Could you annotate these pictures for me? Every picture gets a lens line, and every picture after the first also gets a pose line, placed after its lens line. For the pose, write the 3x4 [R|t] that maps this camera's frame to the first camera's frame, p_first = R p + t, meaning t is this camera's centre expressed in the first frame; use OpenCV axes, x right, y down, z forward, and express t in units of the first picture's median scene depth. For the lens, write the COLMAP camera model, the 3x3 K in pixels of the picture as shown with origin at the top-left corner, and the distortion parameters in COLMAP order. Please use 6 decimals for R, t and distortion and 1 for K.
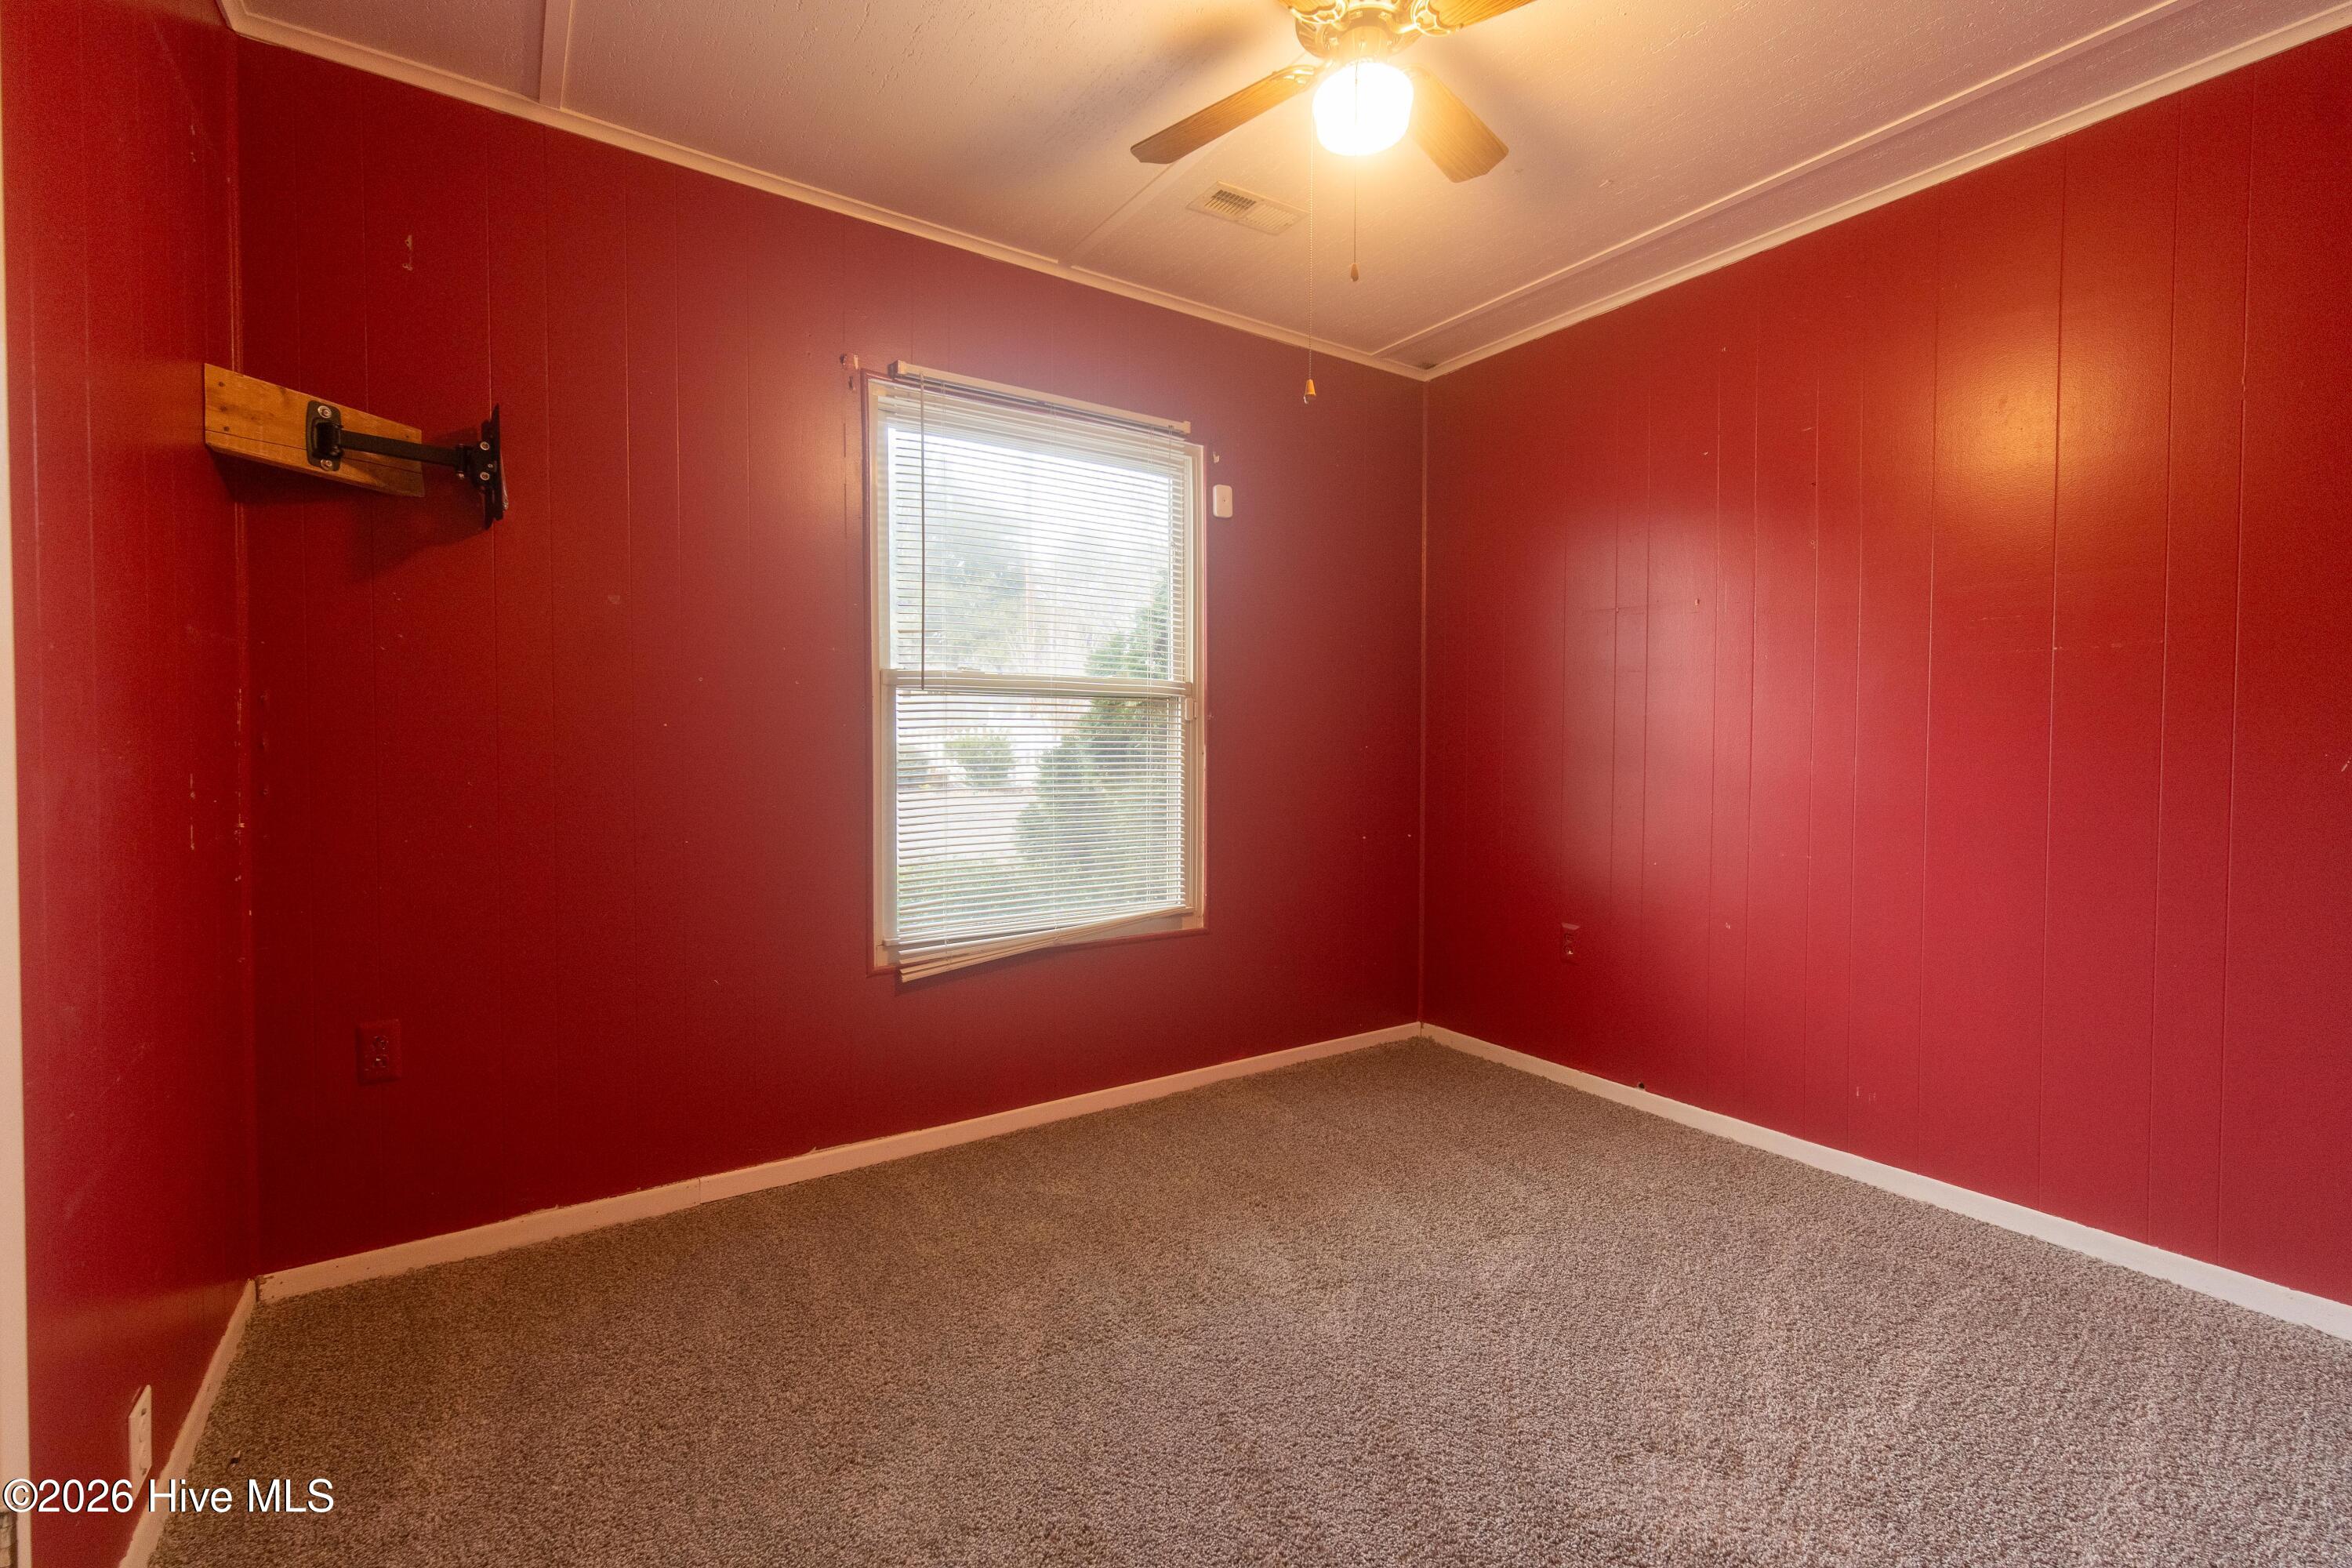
lens RADIAL K [[1031.8, 0, 1166.8], [0, 1031.8, 765.1], [0, 0, 1]] dist [-0.003586, 0.000163]
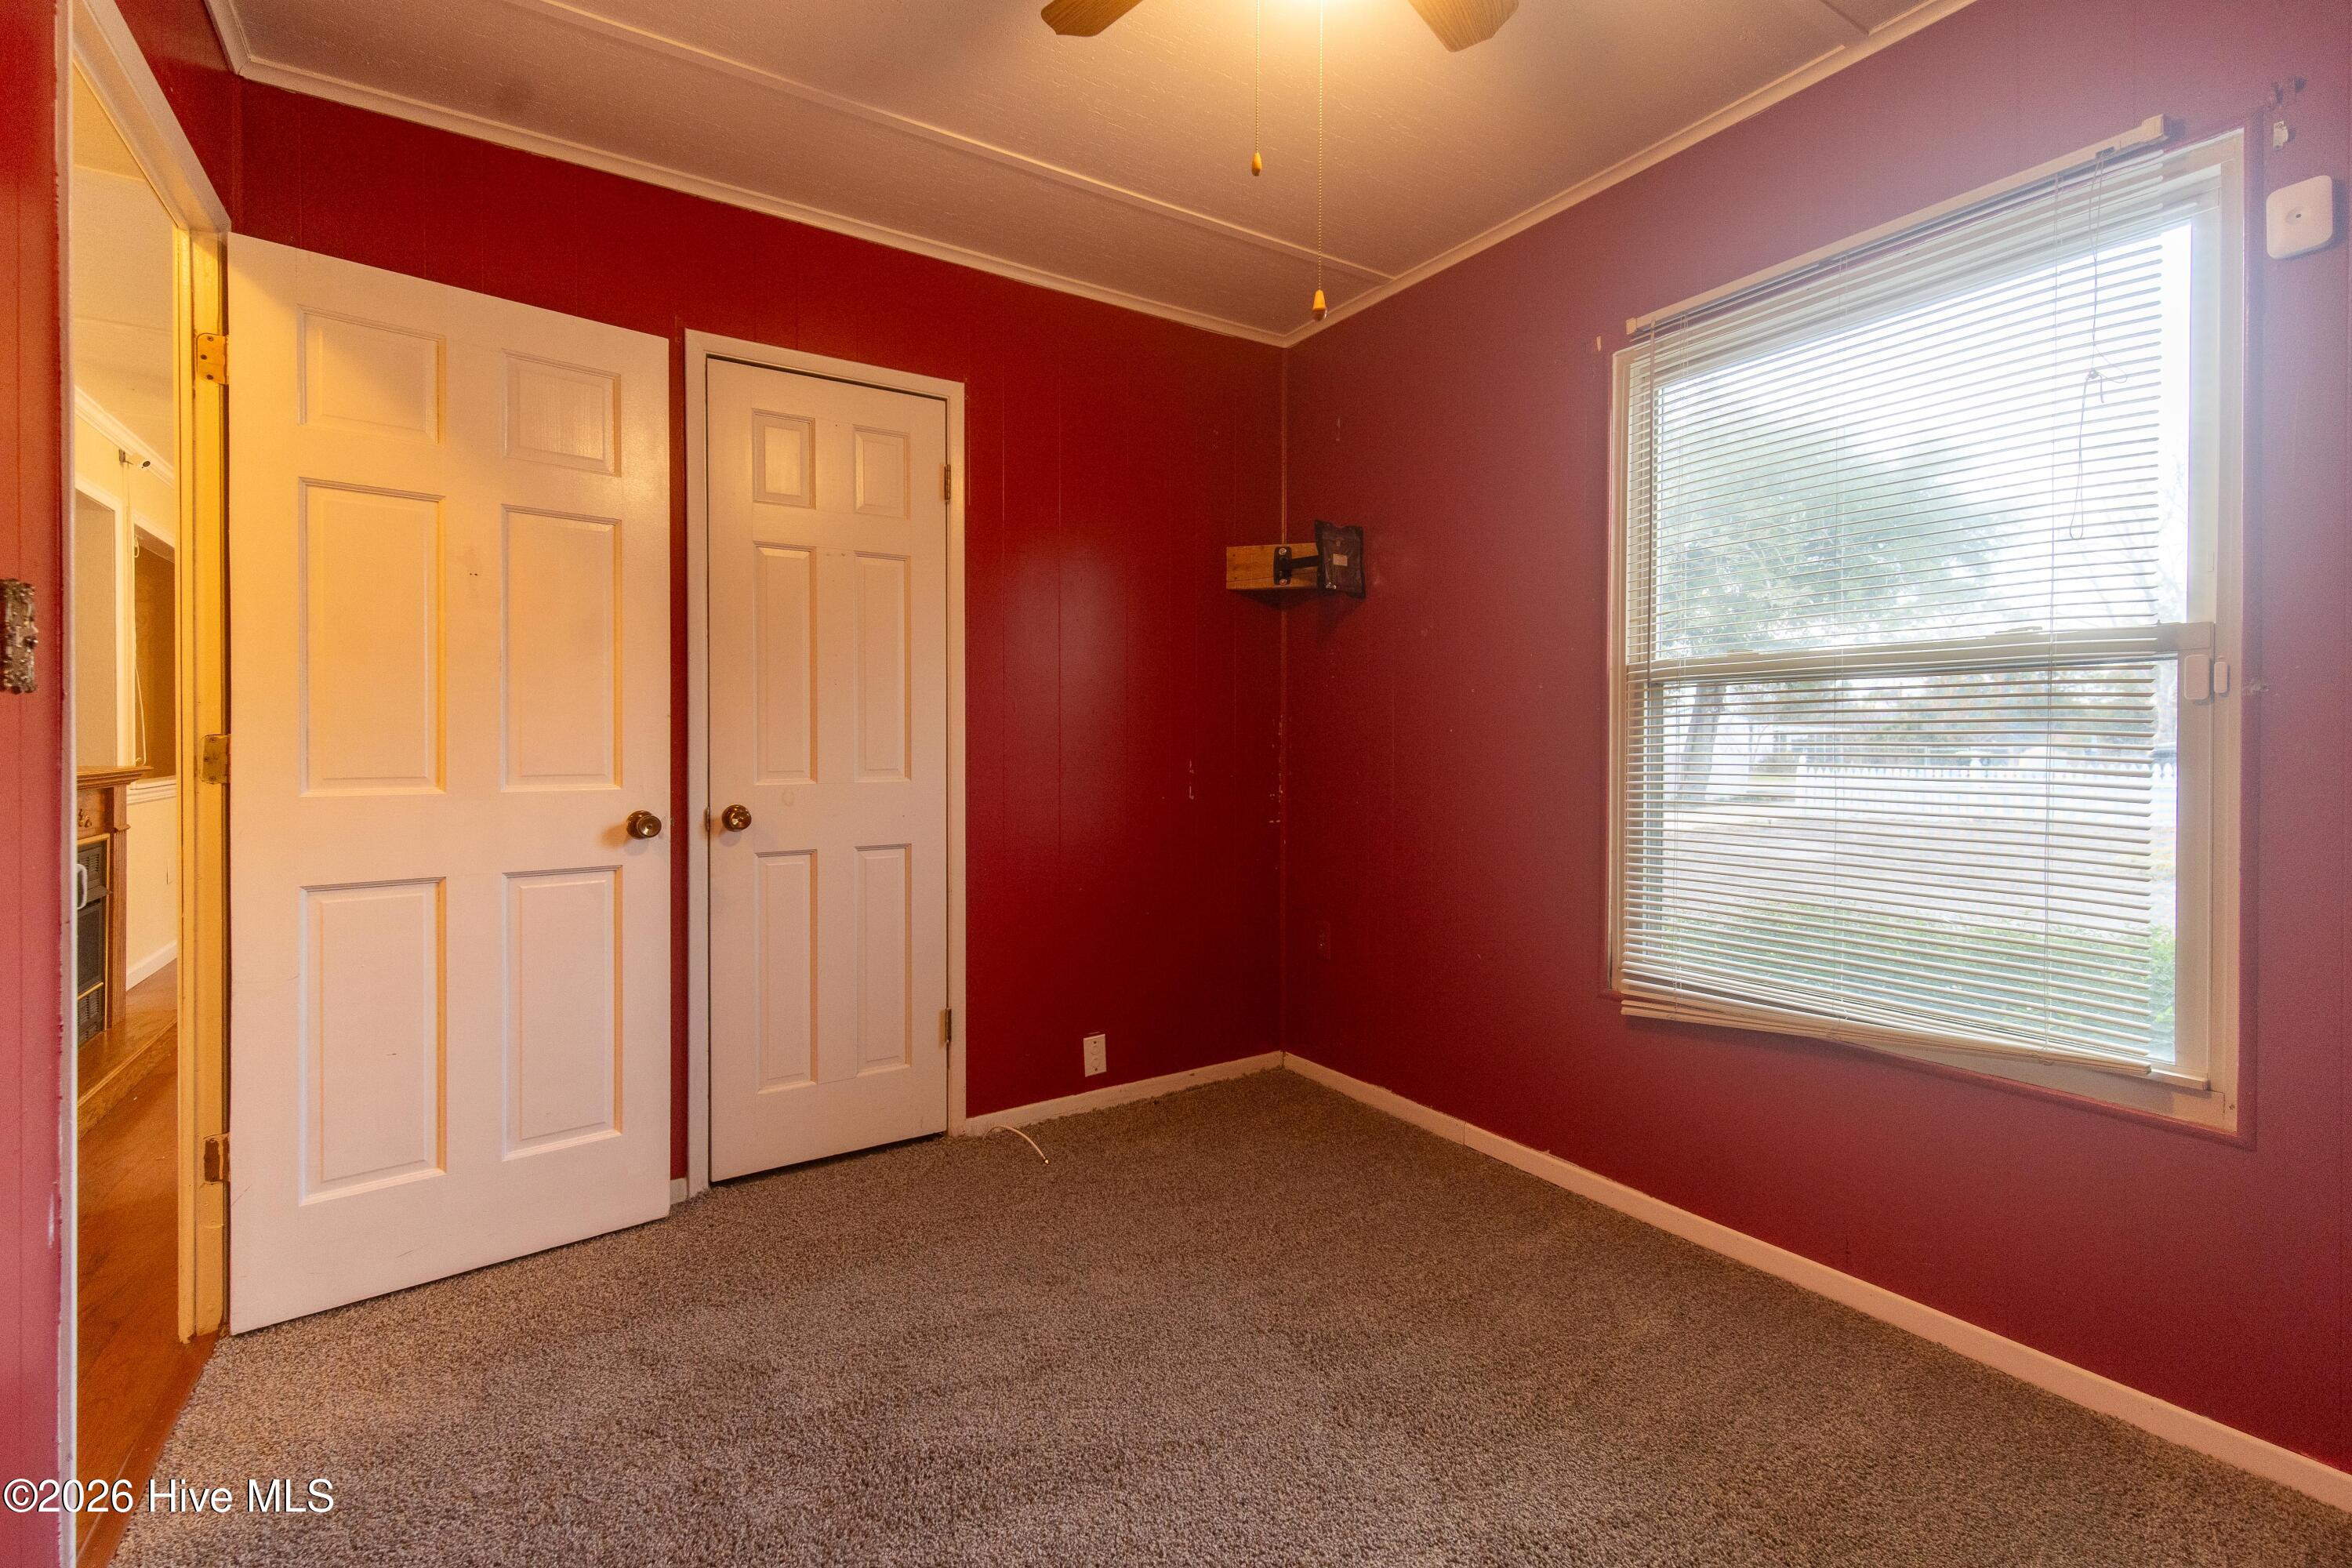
lens RADIAL K [[1031.8, 0, 1166.8], [0, 1031.8, 765.1], [0, 0, 1]] dist [-0.003586, 0.000163]
pose [[-0.040431, 0.010945, -0.999122, 0.639833], [-0.031375, 0.999433, 0.012218, -0.003020], [0.998690, 0.031841, -0.040064, 0.628687]]
